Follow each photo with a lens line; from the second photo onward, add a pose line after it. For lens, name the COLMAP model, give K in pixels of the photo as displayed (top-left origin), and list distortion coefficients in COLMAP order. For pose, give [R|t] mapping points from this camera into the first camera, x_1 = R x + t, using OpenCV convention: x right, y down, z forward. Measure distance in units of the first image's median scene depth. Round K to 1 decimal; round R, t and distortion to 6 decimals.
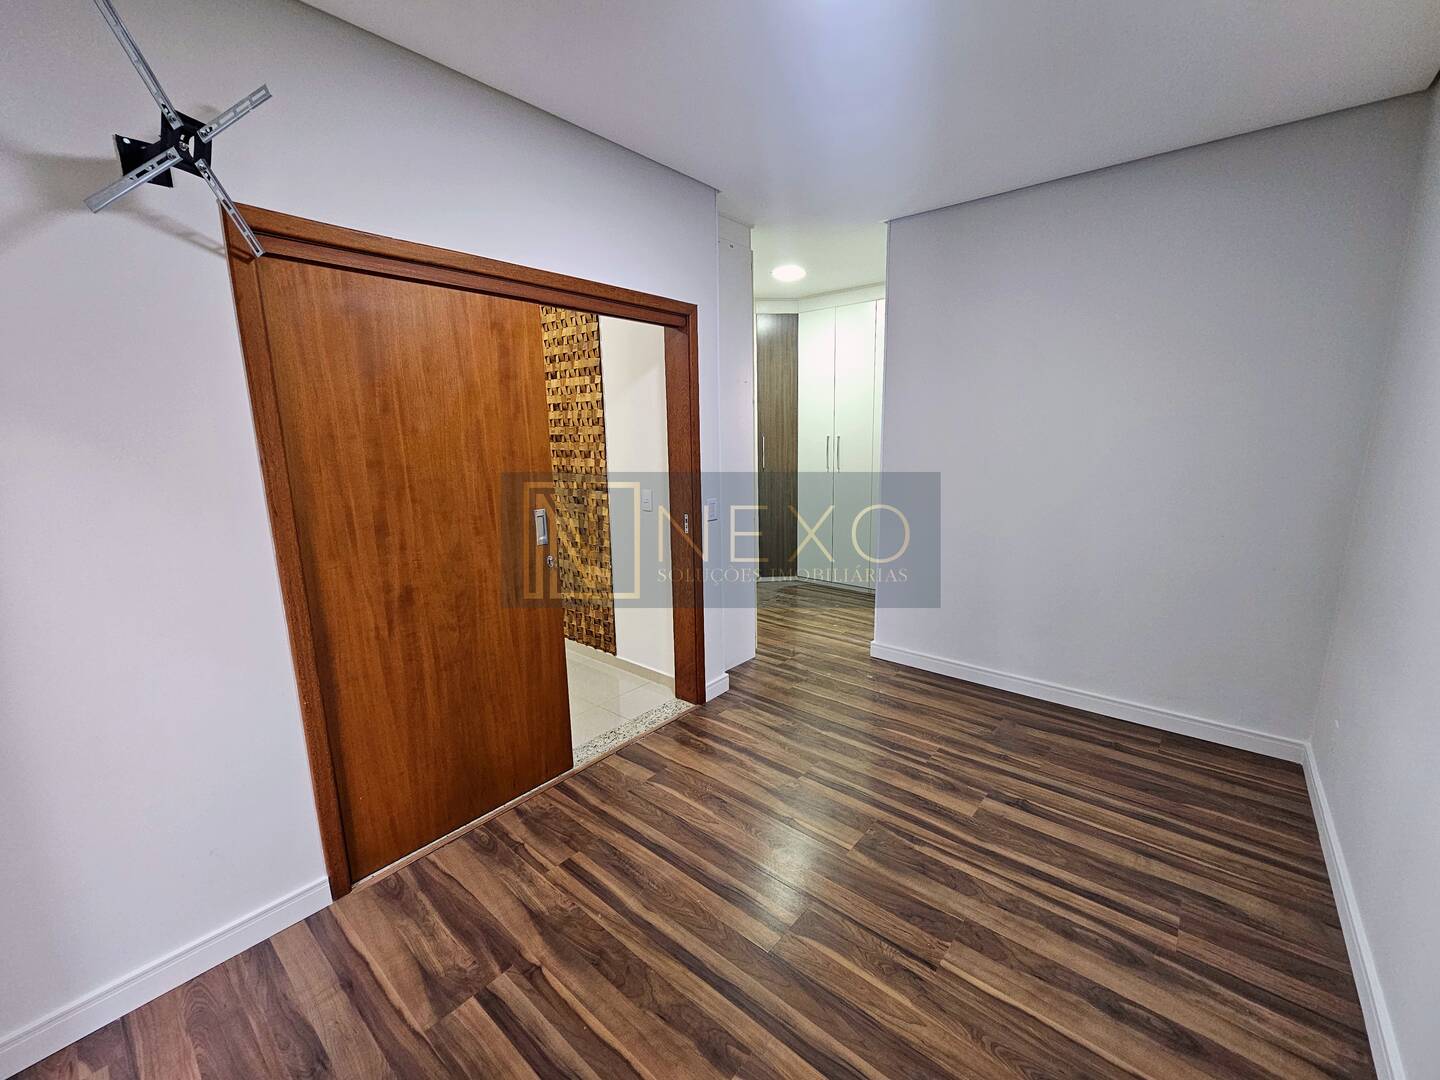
lens RADIAL K [[587.9, 0, 726.0], [0, 587.9, 543.2], [0, 0, 1]] dist [0.000254, 0.000414]
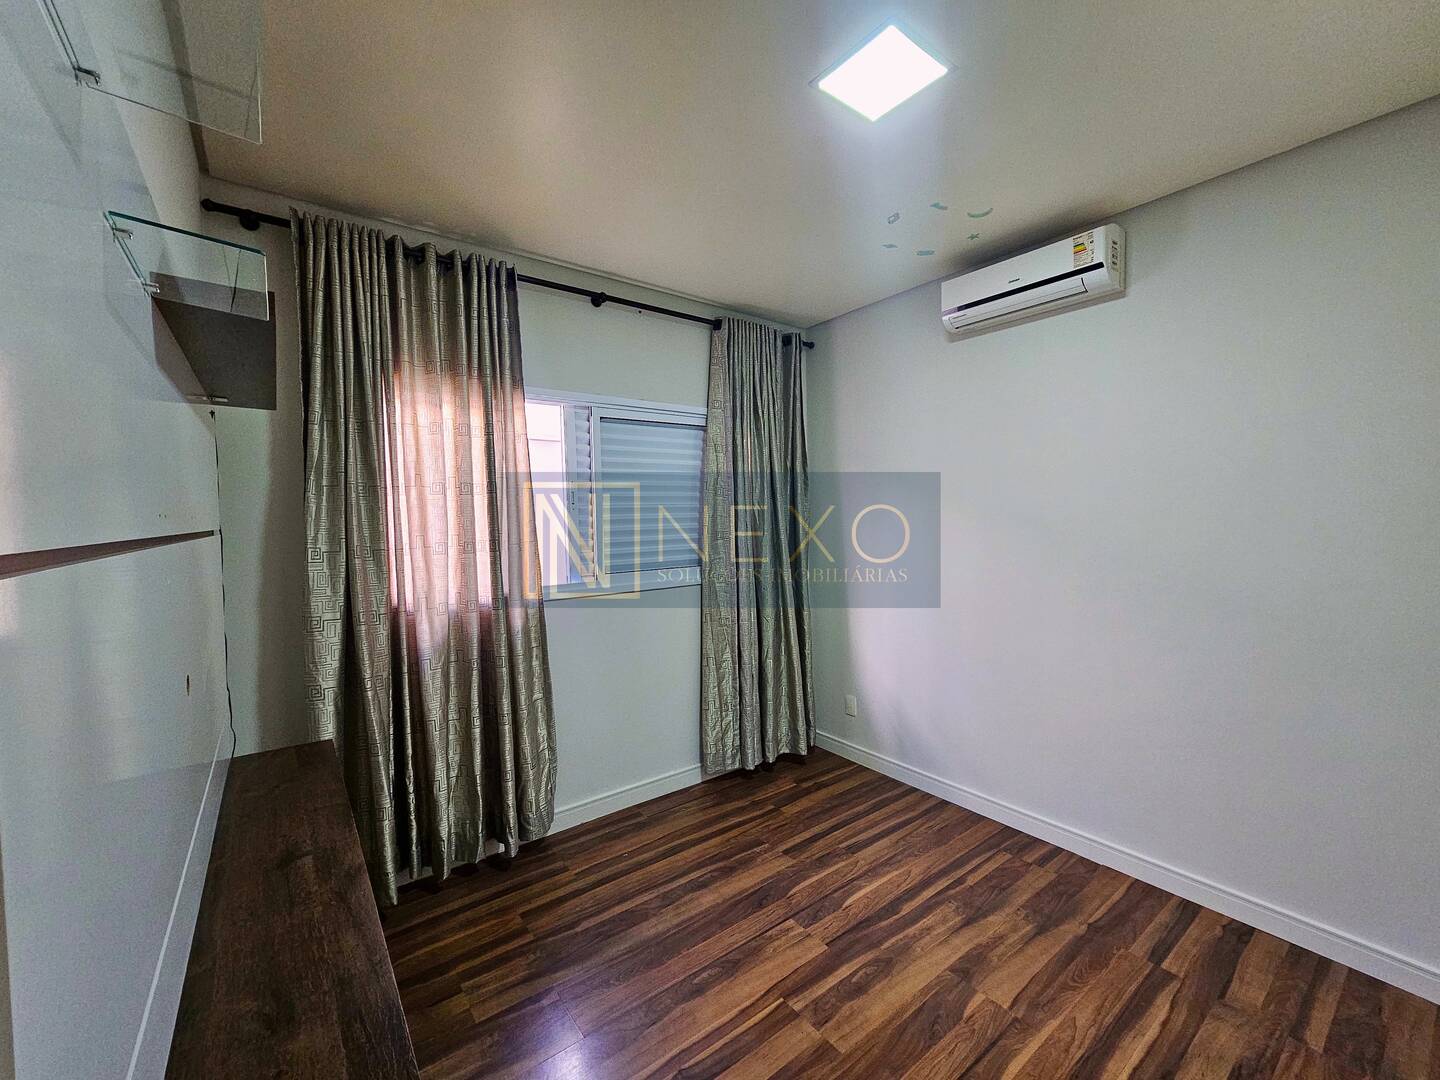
lens RADIAL K [[587.9, 0, 726.0], [0, 587.9, 543.2], [0, 0, 1]] dist [0.000254, 0.000414]
pose [[0.216476, -0.052602, 0.974870, -1.641066], [0.182906, 0.983052, 0.012428, -0.258854], [-0.959001, 0.175619, 0.222428, 1.274641]]
